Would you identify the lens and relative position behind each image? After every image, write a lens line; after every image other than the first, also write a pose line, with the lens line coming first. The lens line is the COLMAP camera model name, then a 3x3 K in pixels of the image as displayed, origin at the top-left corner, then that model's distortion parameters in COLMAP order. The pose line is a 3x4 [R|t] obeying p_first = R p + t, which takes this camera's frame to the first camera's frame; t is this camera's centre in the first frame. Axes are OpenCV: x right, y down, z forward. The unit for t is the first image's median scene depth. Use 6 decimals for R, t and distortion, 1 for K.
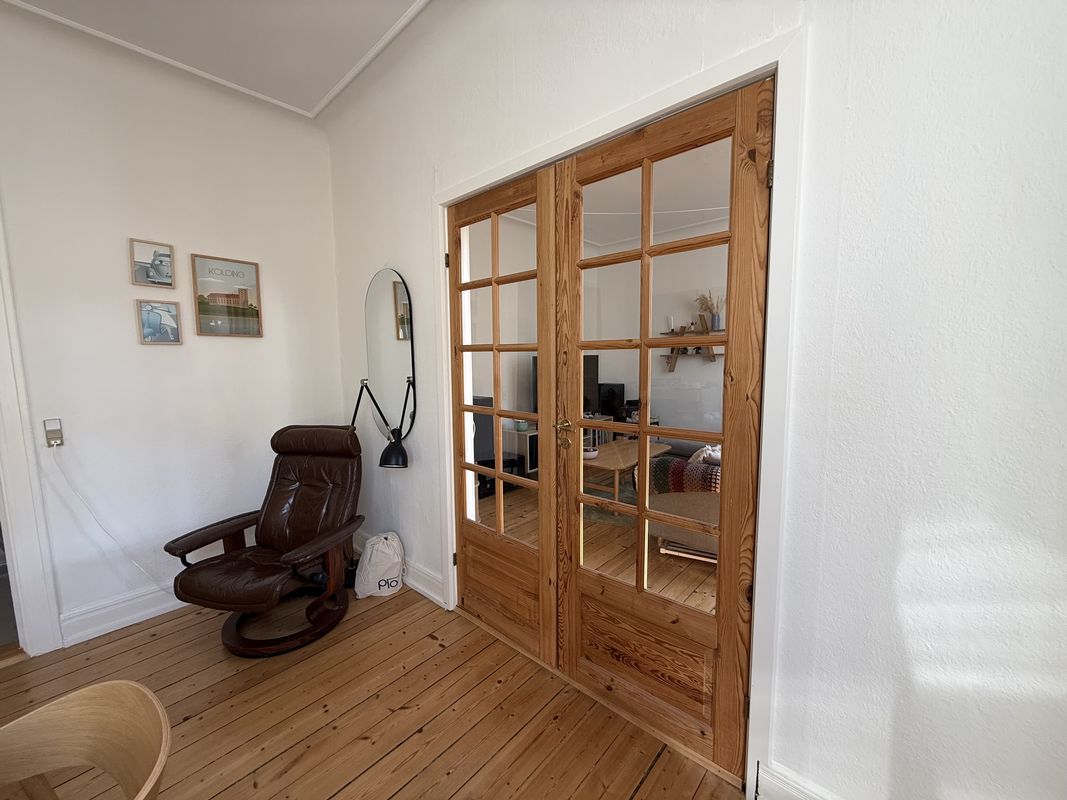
lens RADIAL K [[424.4, 0, 532.1], [0, 424.4, 399.2], [0, 0, 1]] dist [0.000774, 0.000314]
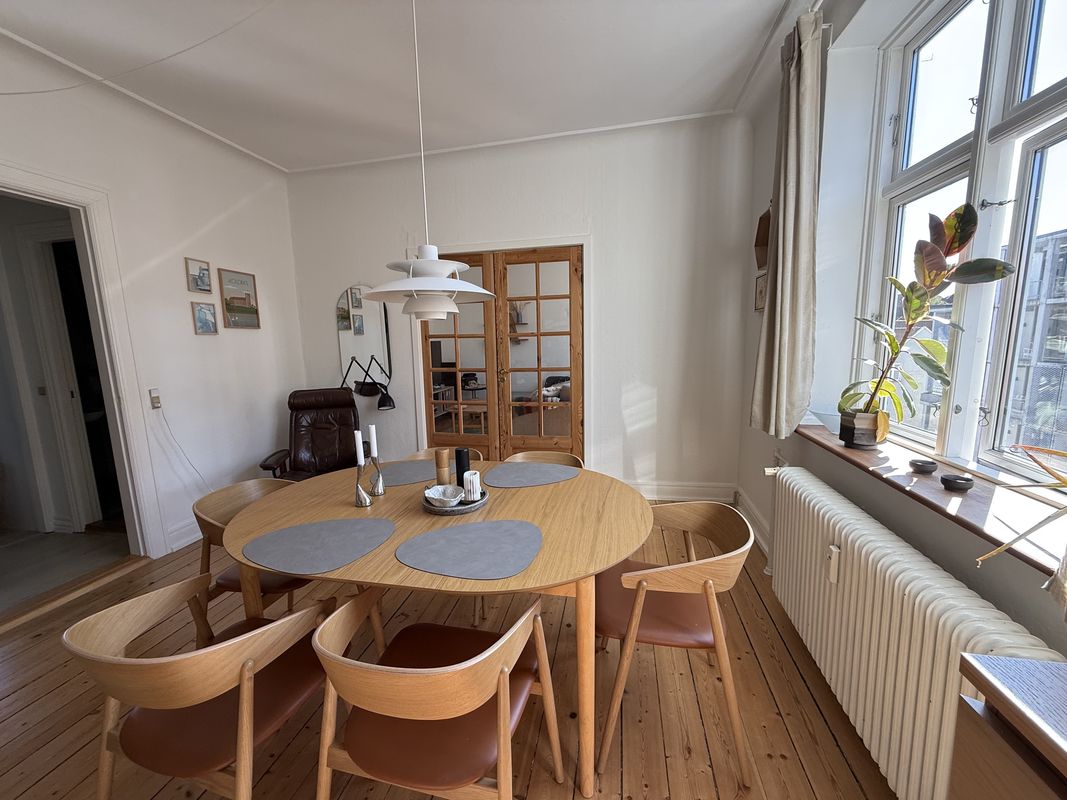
lens RADIAL K [[424.4, 0, 531.7], [0, 424.4, 398.8], [0, 0, 1]] dist [0.000774, 0.000314]
pose [[0.861666, -0.077623, 0.501504, -0.704453], [0.063474, 0.996957, 0.045250, 0.087457], [-0.503490, -0.007158, 0.863971, -0.757481]]
